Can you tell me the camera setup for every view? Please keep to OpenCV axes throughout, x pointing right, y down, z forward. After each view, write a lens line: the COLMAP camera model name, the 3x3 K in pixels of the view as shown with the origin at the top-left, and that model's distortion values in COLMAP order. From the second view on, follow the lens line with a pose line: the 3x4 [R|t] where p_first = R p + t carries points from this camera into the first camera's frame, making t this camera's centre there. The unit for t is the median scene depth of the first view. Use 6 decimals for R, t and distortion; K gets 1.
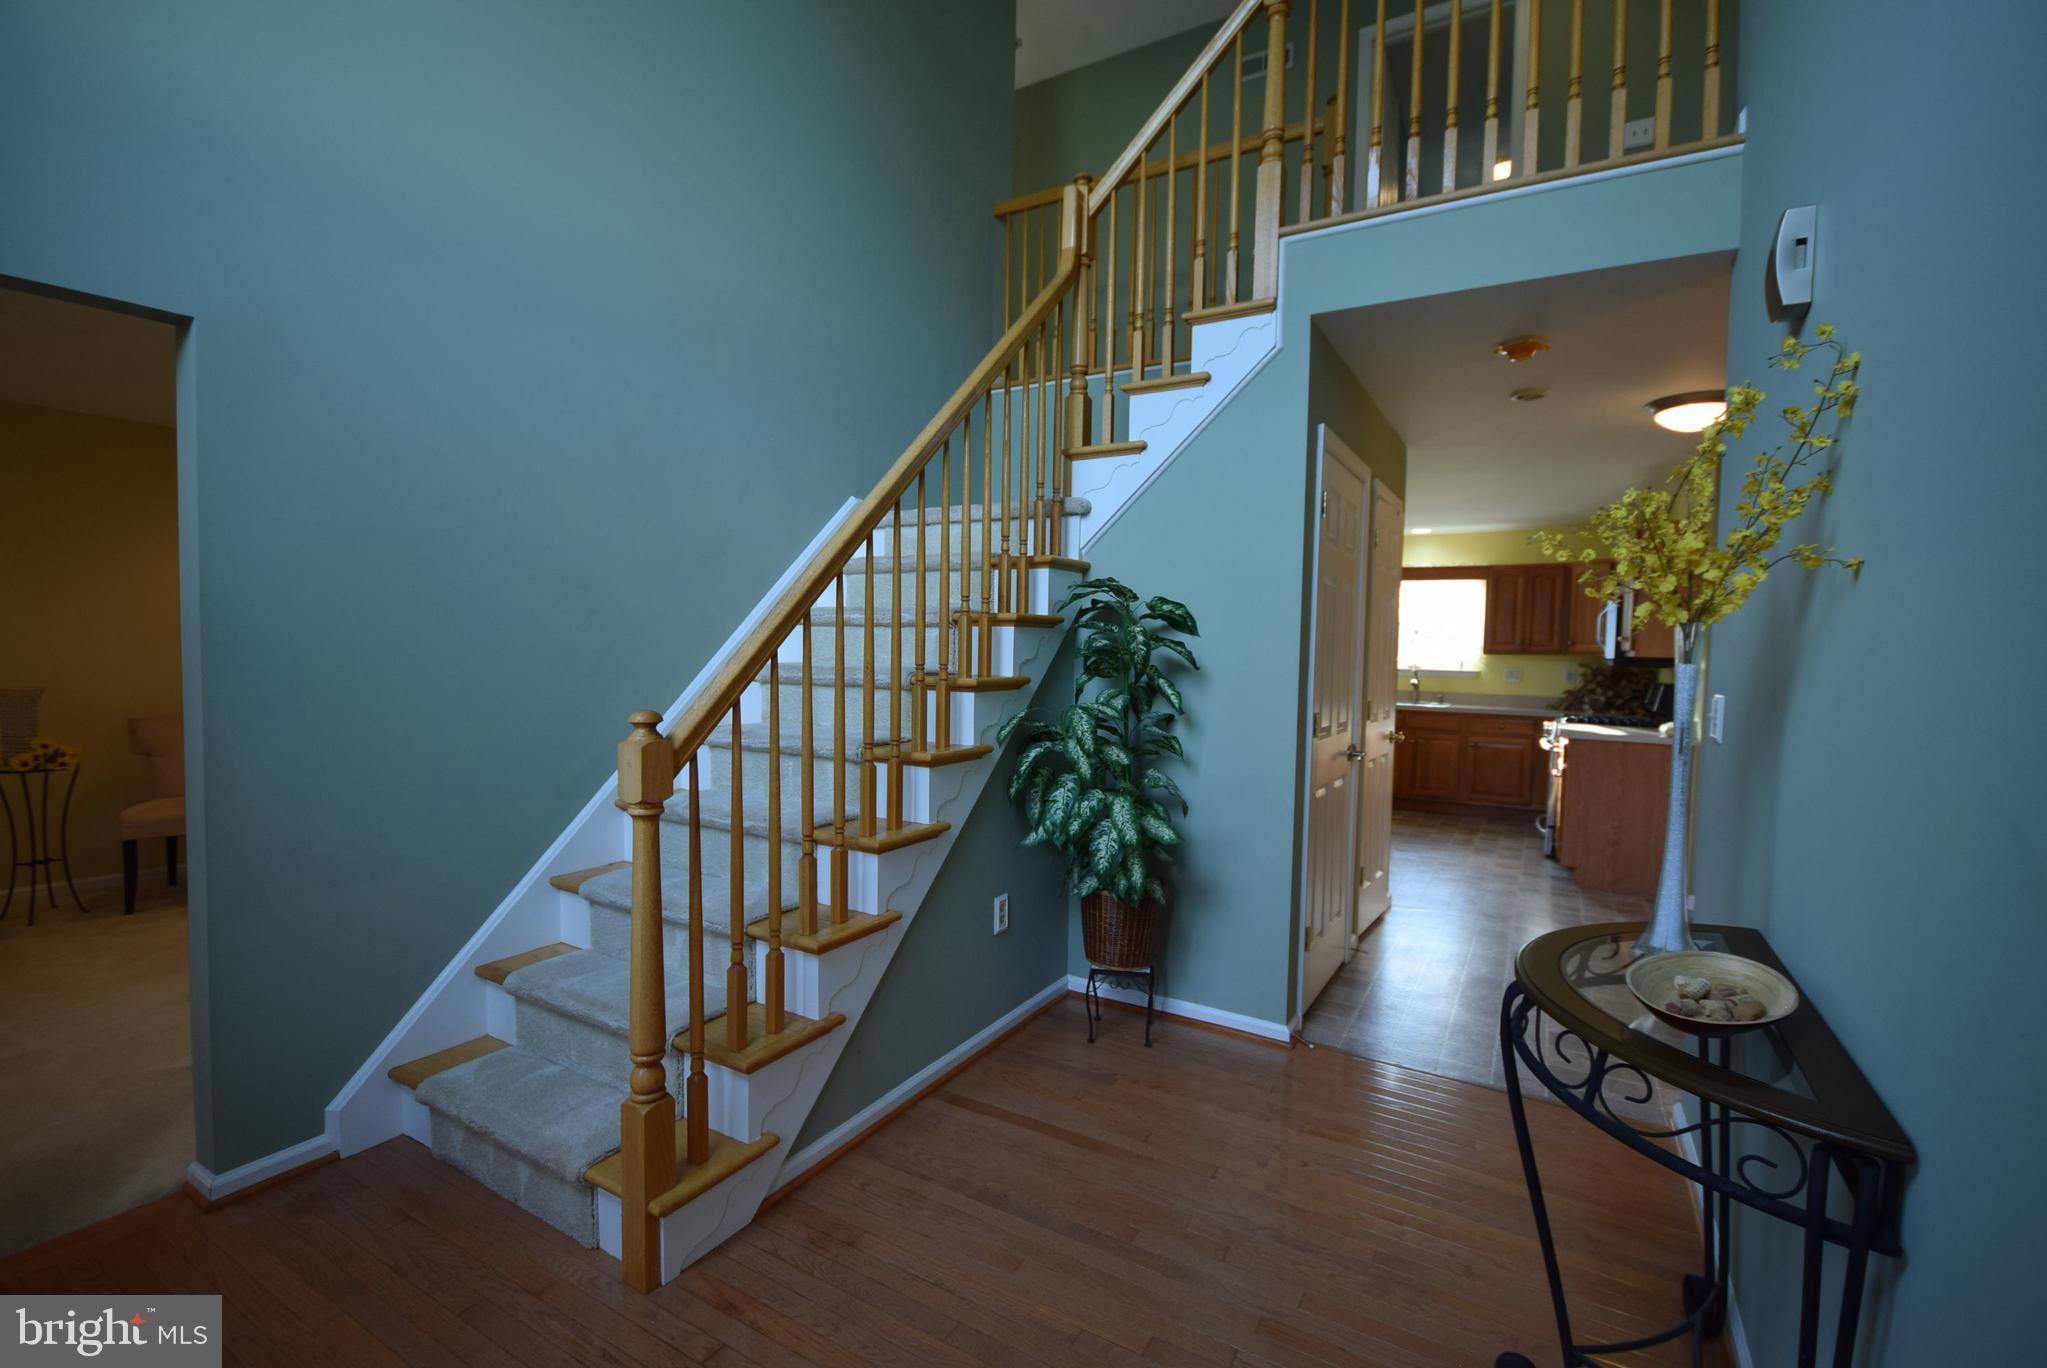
lens RADIAL K [[912.0, 0, 1016.1], [0, 912.0, 694.1], [0, 0, 1]] dist [-0.002728, 0.000224]
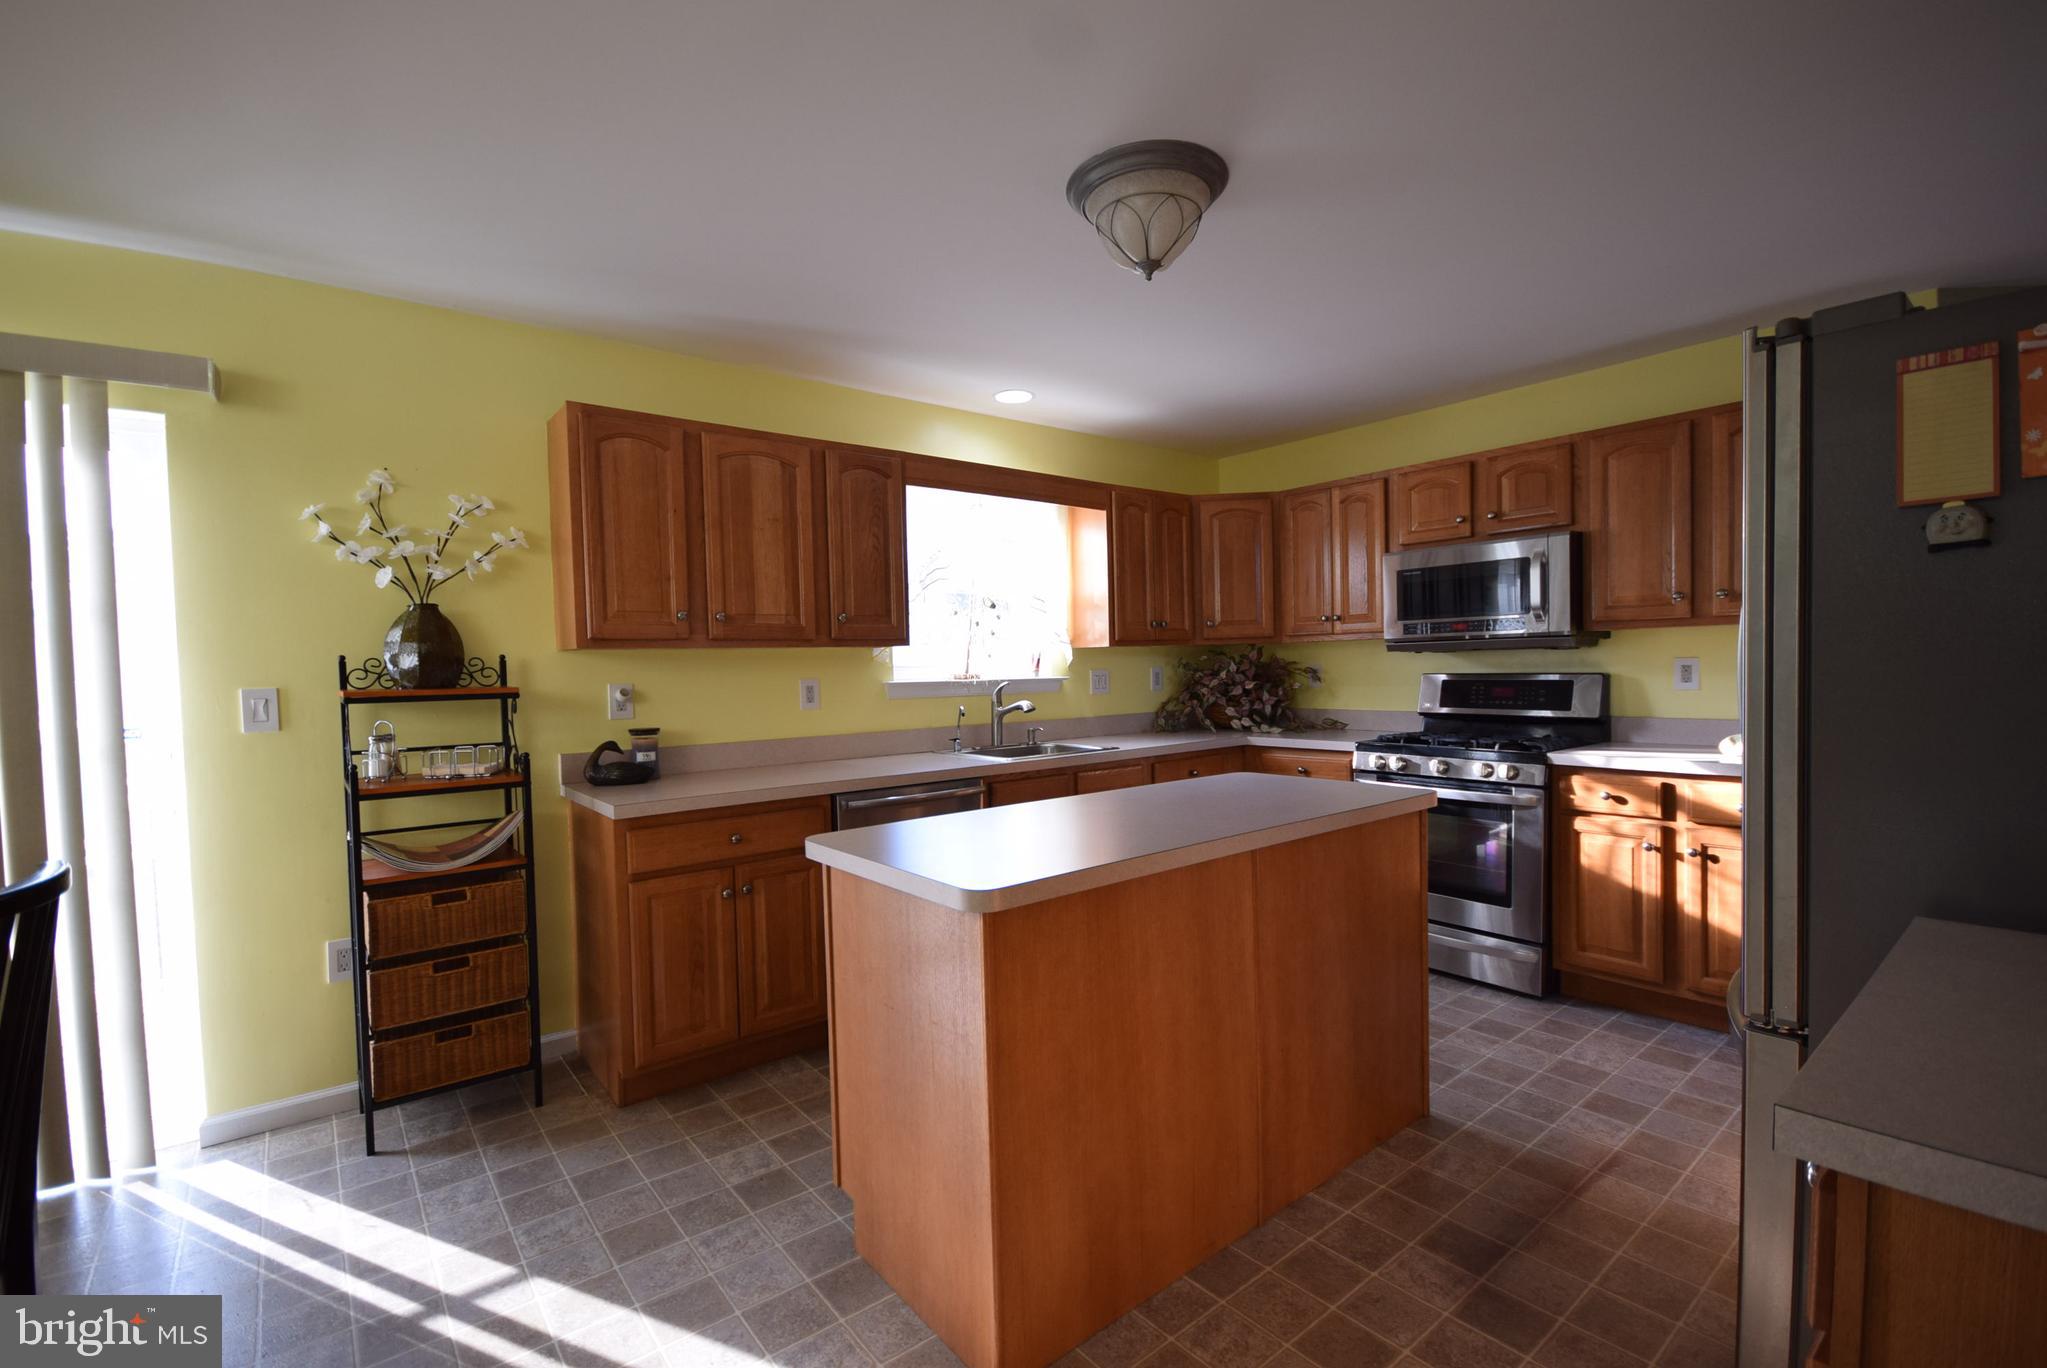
lens RADIAL K [[897.4, 0, 1019.4], [0, 897.4, 684.4], [0, 0, 1]] dist [-0.008643, -0.000263]
pose [[0.357069, -0.046128, 0.932938, -0.010222], [0.071323, 0.997210, 0.022008, -0.037157], [-0.931351, 0.058682, 0.359363, 0.868255]]
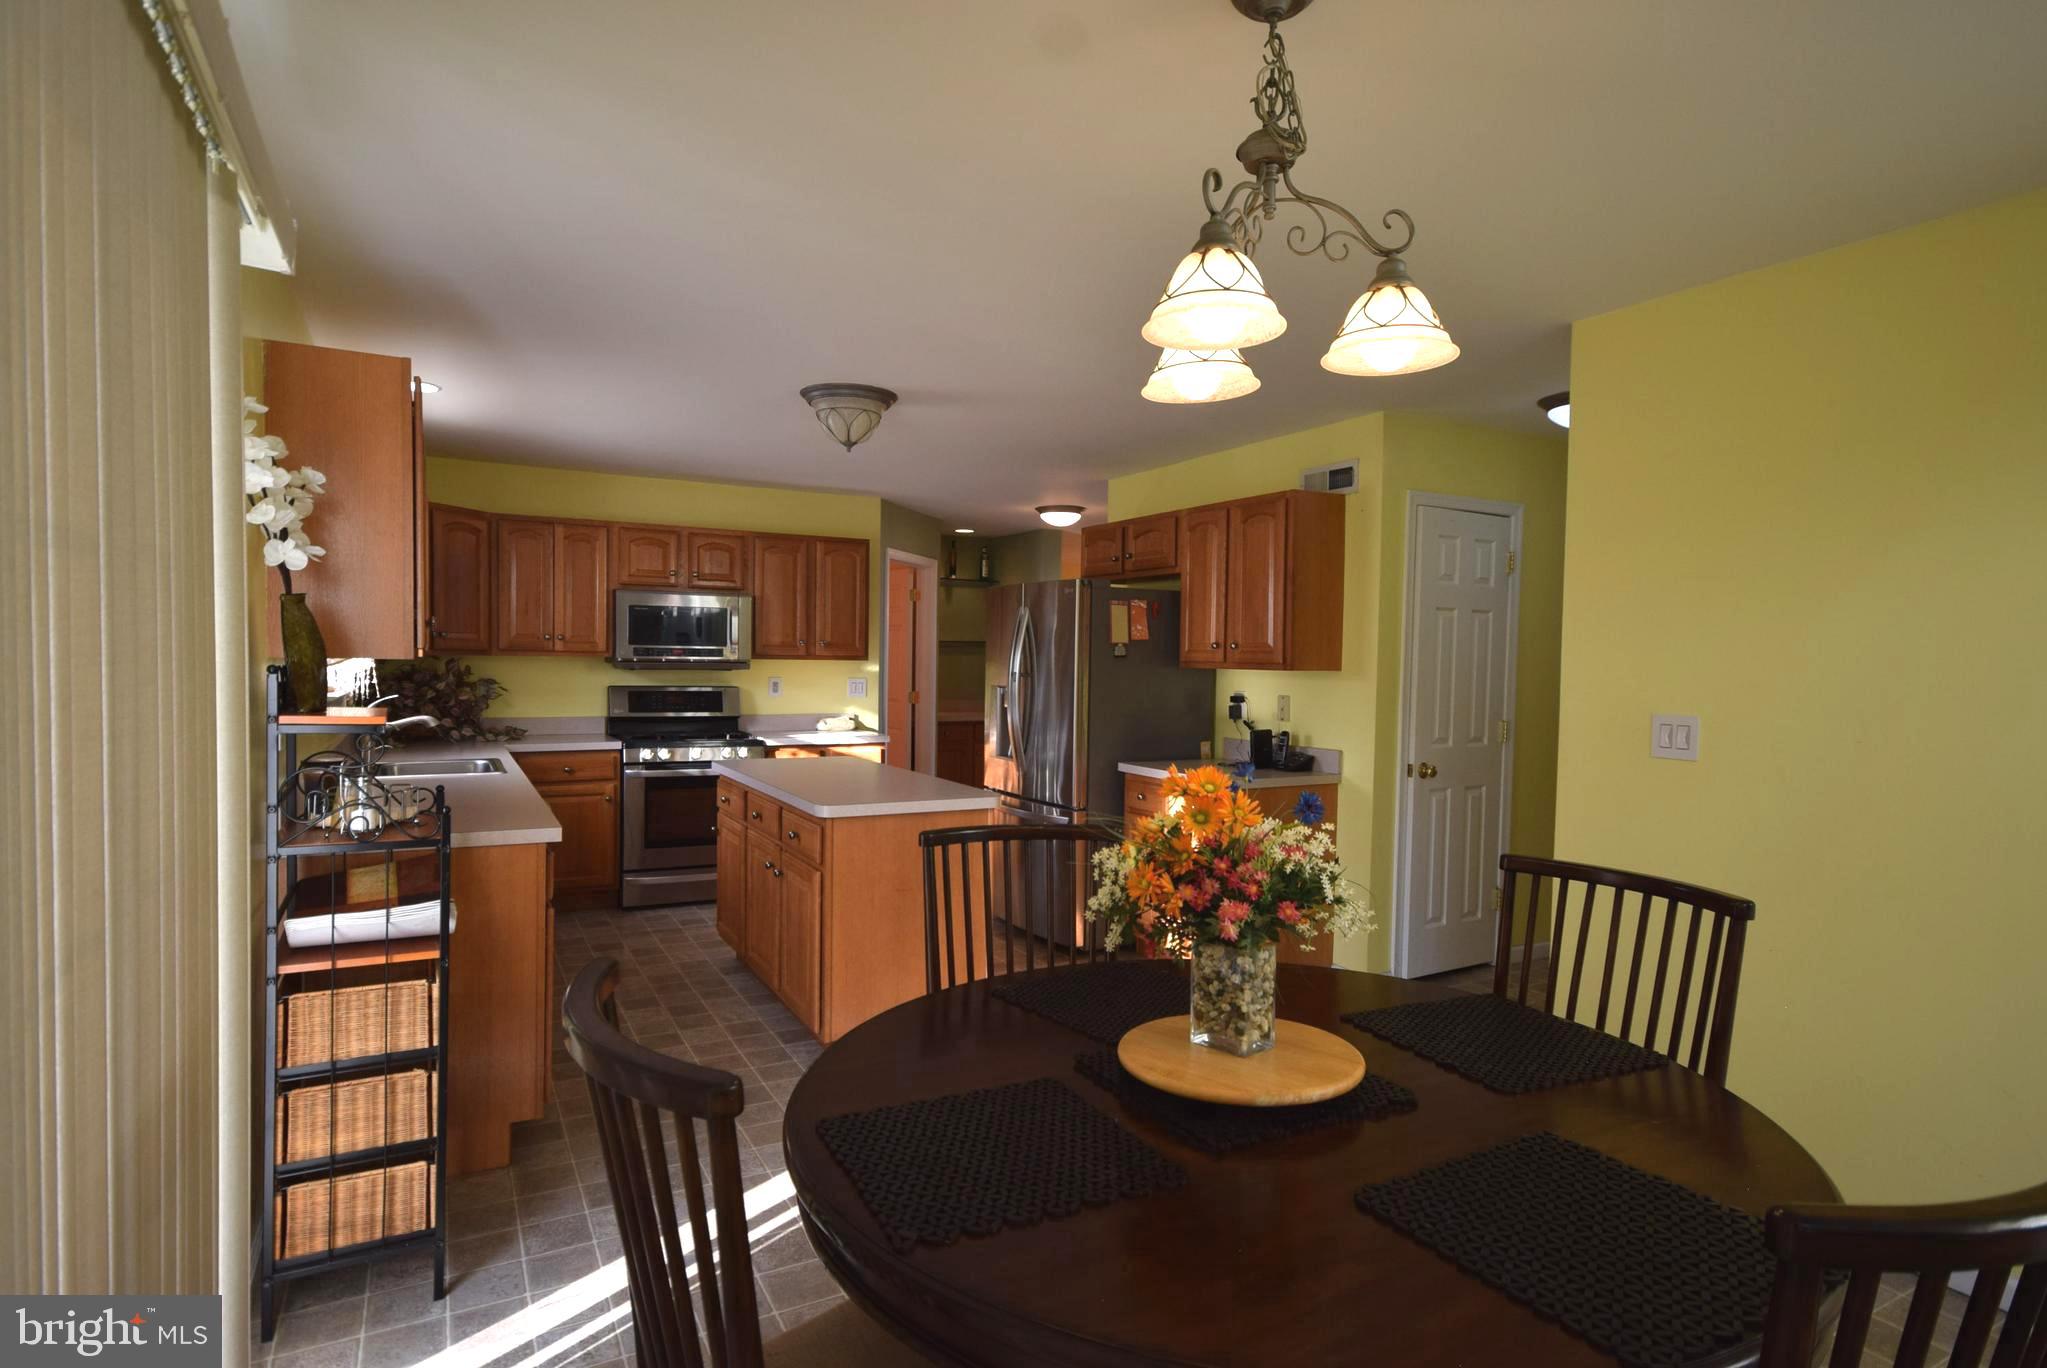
lens RADIAL K [[1069.5, 0, 1030.2], [0, 1069.5, 701.8], [0, 0, 1]] dist [-0.000731, 0.000514]
pose [[-0.863741, -0.051247, 0.501323, -0.092108], [-0.006645, 0.995888, 0.090353, -0.077219], [-0.503891, 0.074710, -0.860530, 1.365559]]
